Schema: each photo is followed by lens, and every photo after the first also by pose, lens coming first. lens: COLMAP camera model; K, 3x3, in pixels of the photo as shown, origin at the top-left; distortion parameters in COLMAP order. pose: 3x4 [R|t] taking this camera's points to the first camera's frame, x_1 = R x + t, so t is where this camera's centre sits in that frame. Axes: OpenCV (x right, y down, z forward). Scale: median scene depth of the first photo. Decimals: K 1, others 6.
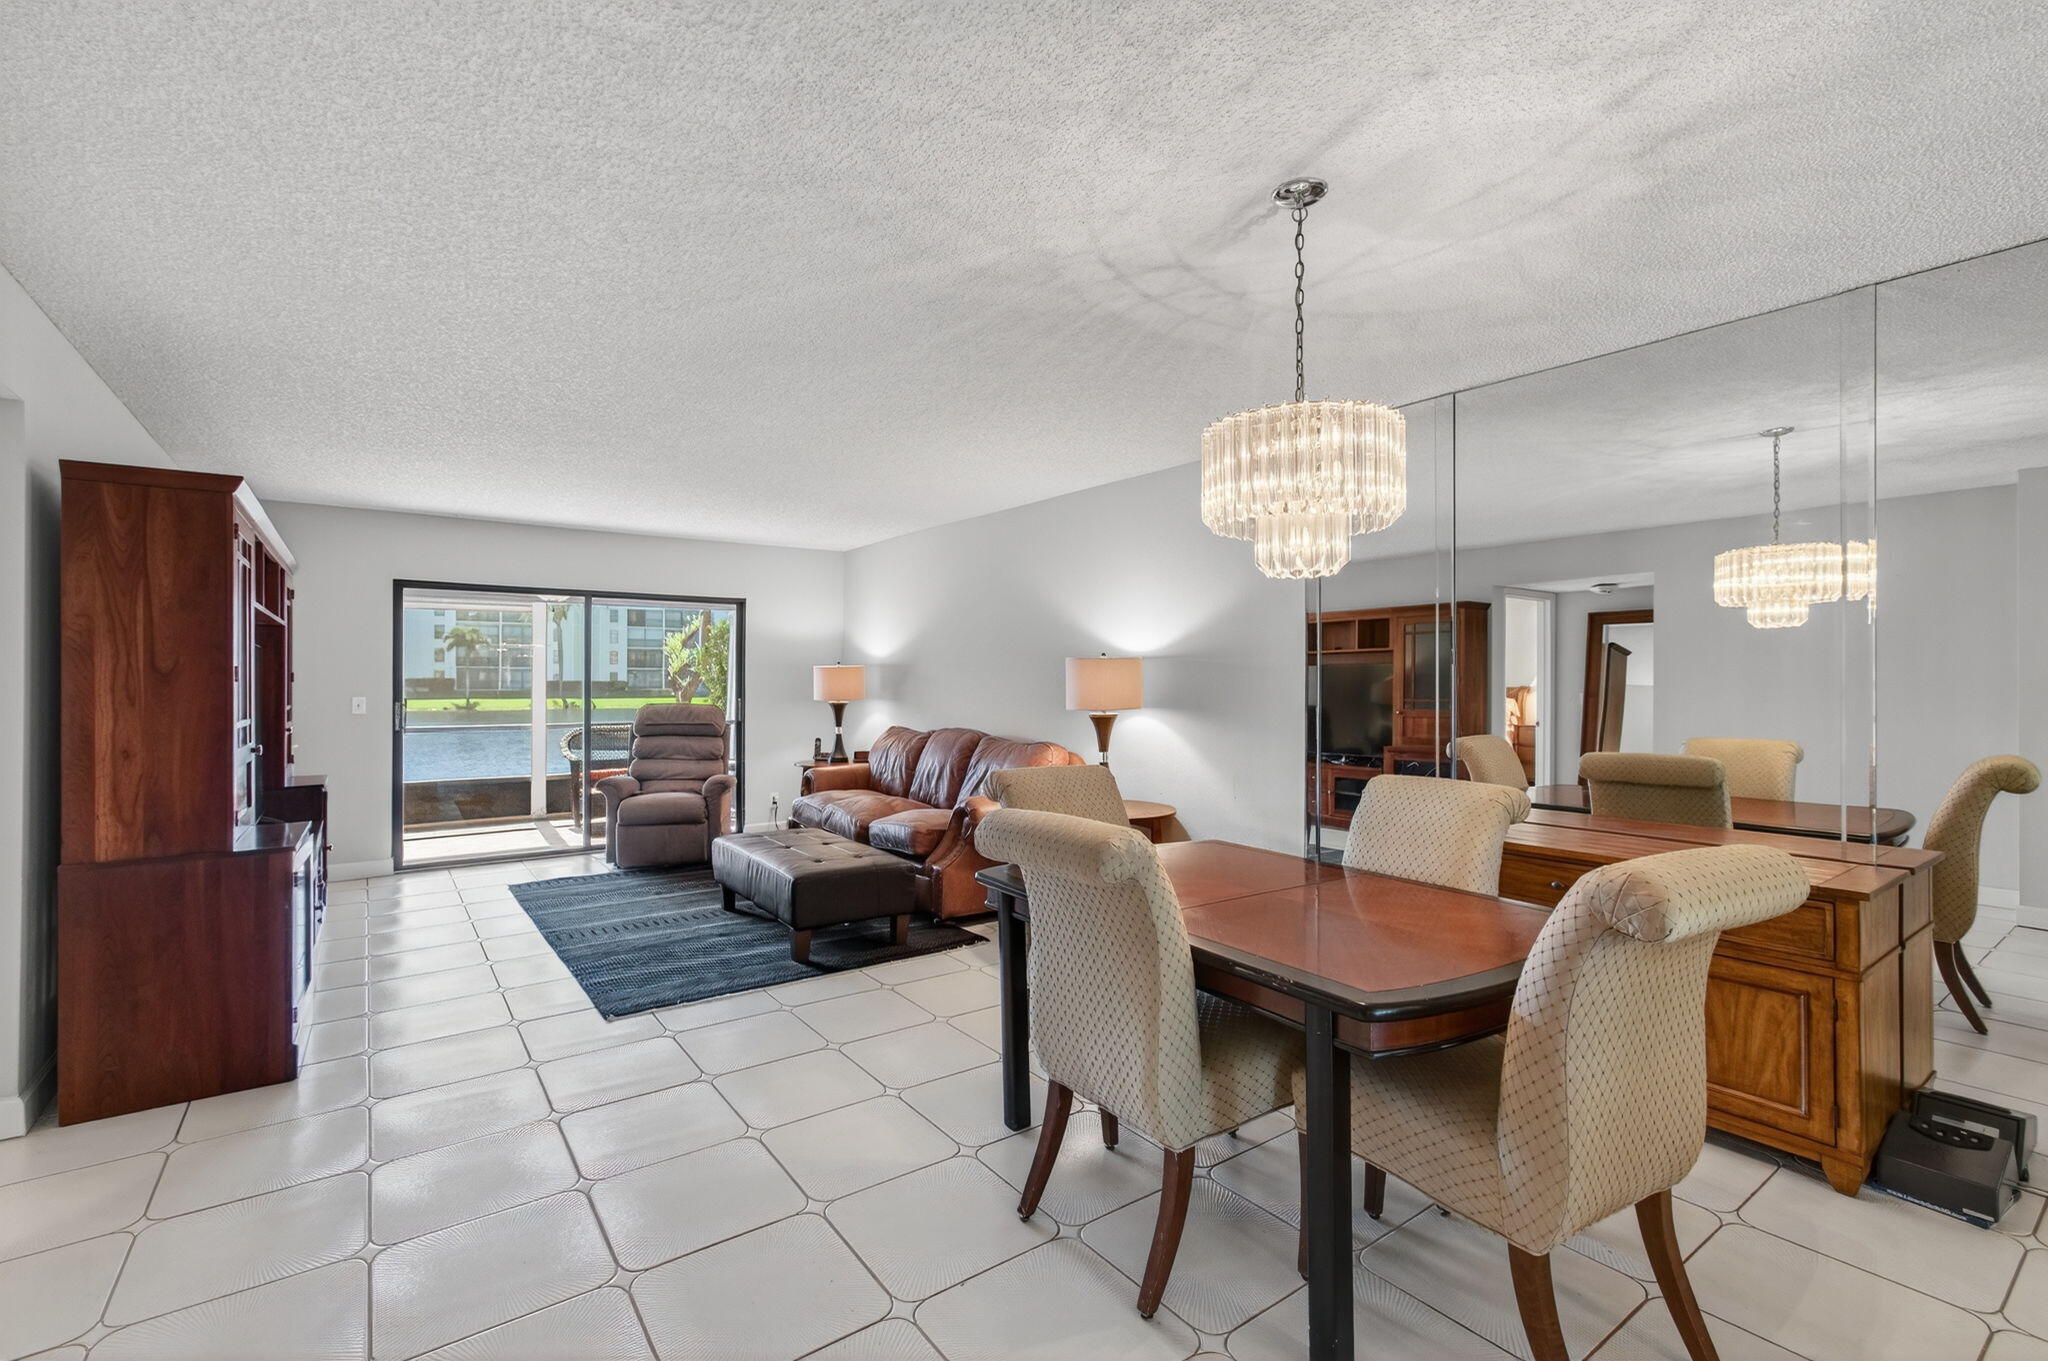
lens RADIAL K [[920.9, 0, 1031.8], [0, 920.9, 673.7], [0, 0, 1]] dist [0.001898, 0.001229]
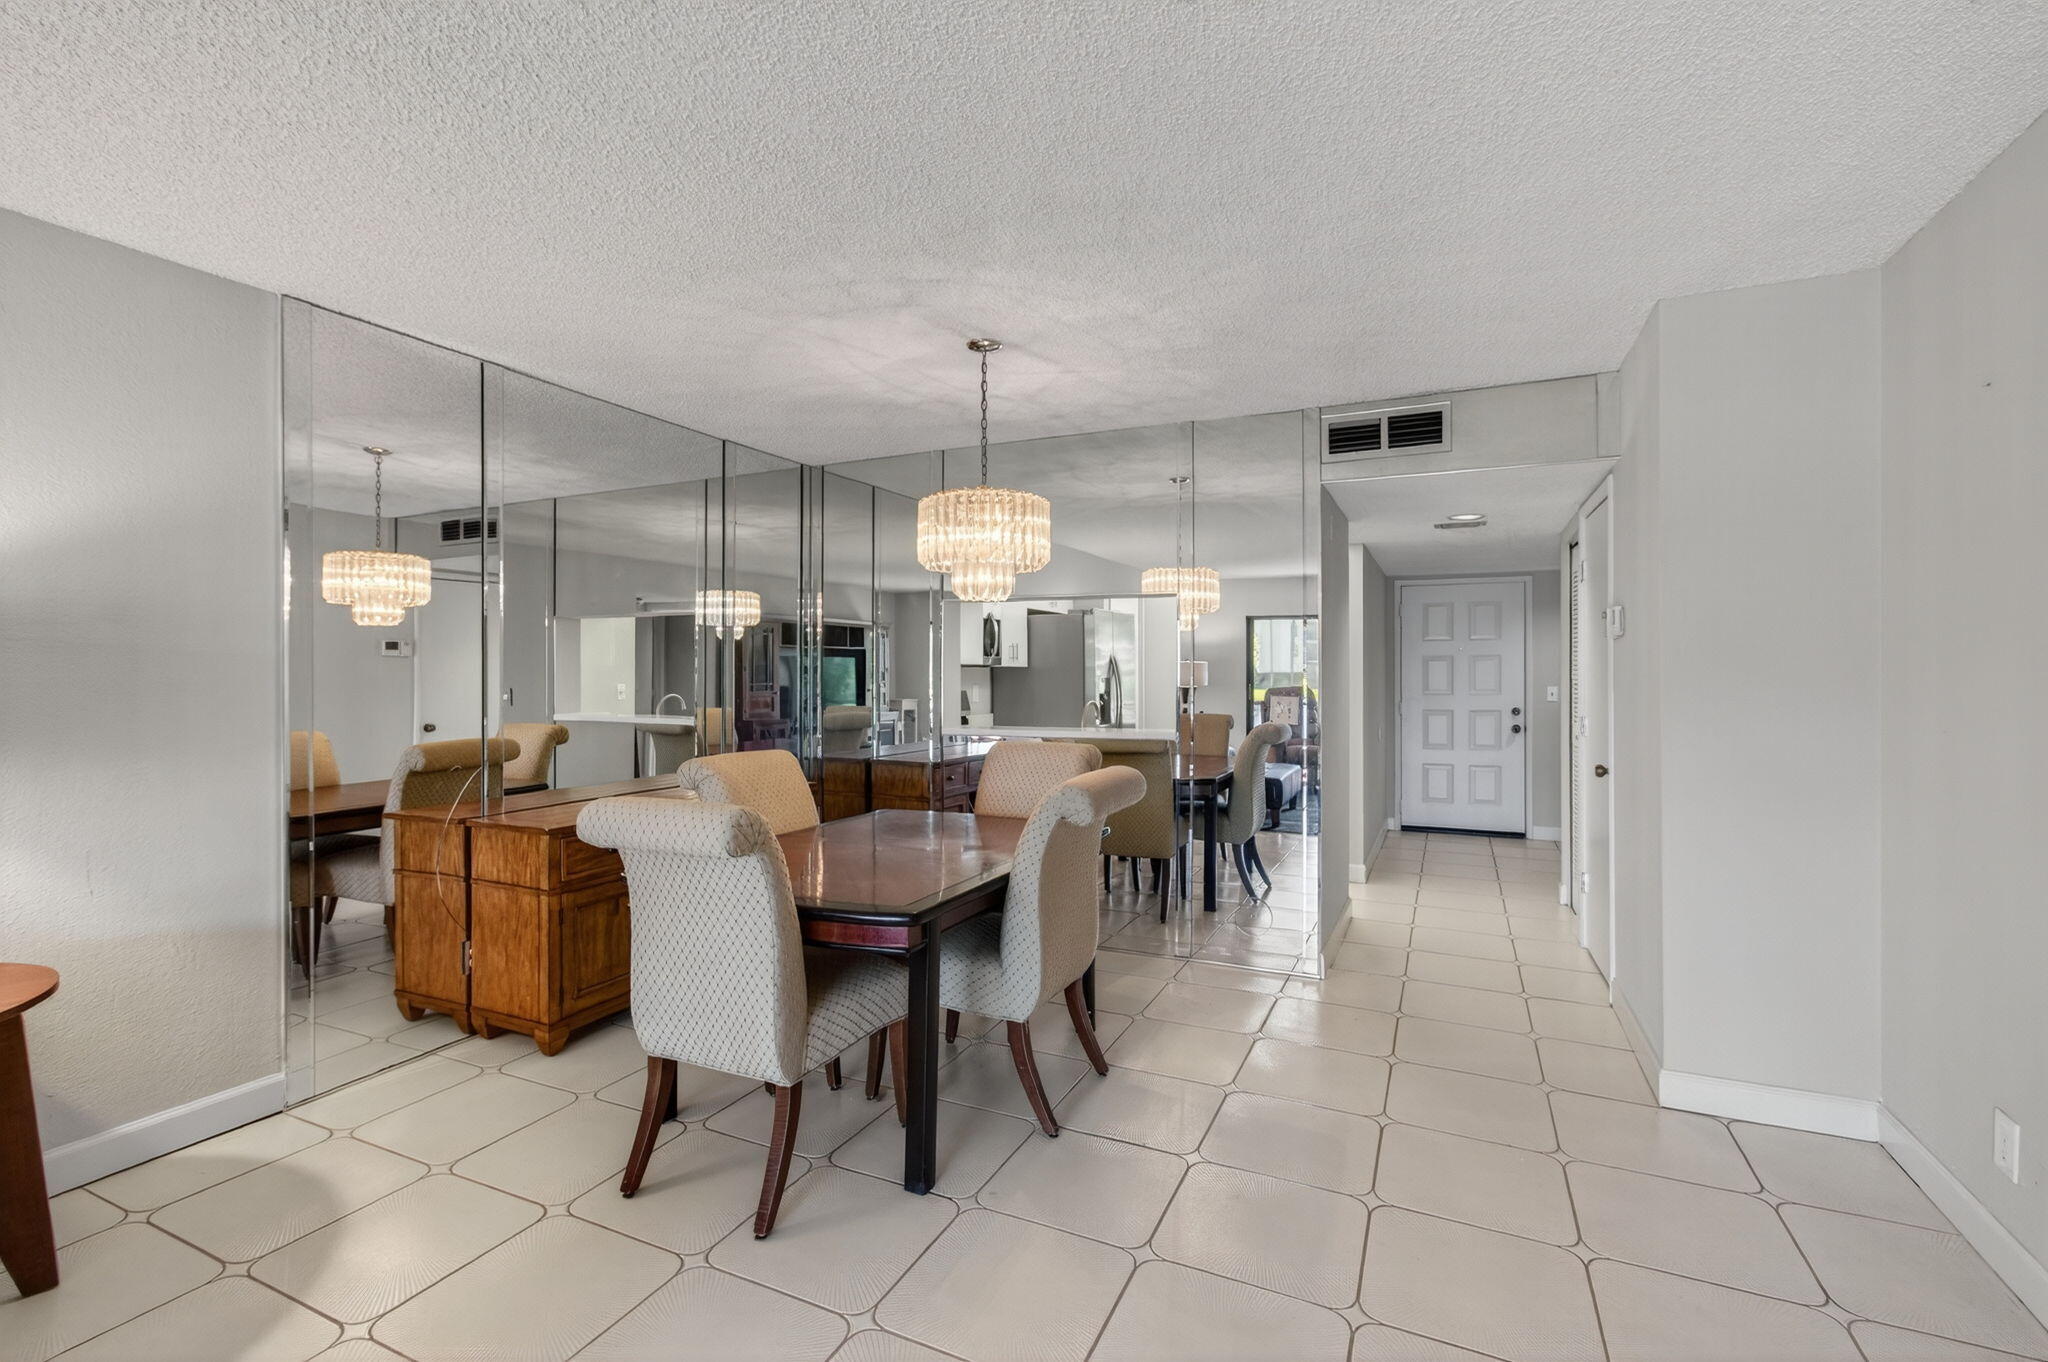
lens RADIAL K [[920.9, 0, 1009.4], [0, 920.9, 670.2], [0, 0, 1]] dist [0.001898, 0.001229]
pose [[-0.474696, -0.000802, 0.880149, -0.550533], [-0.003645, 0.999993, -0.001054, 0.002324], [-0.880142, -0.003709, -0.474696, 0.884439]]
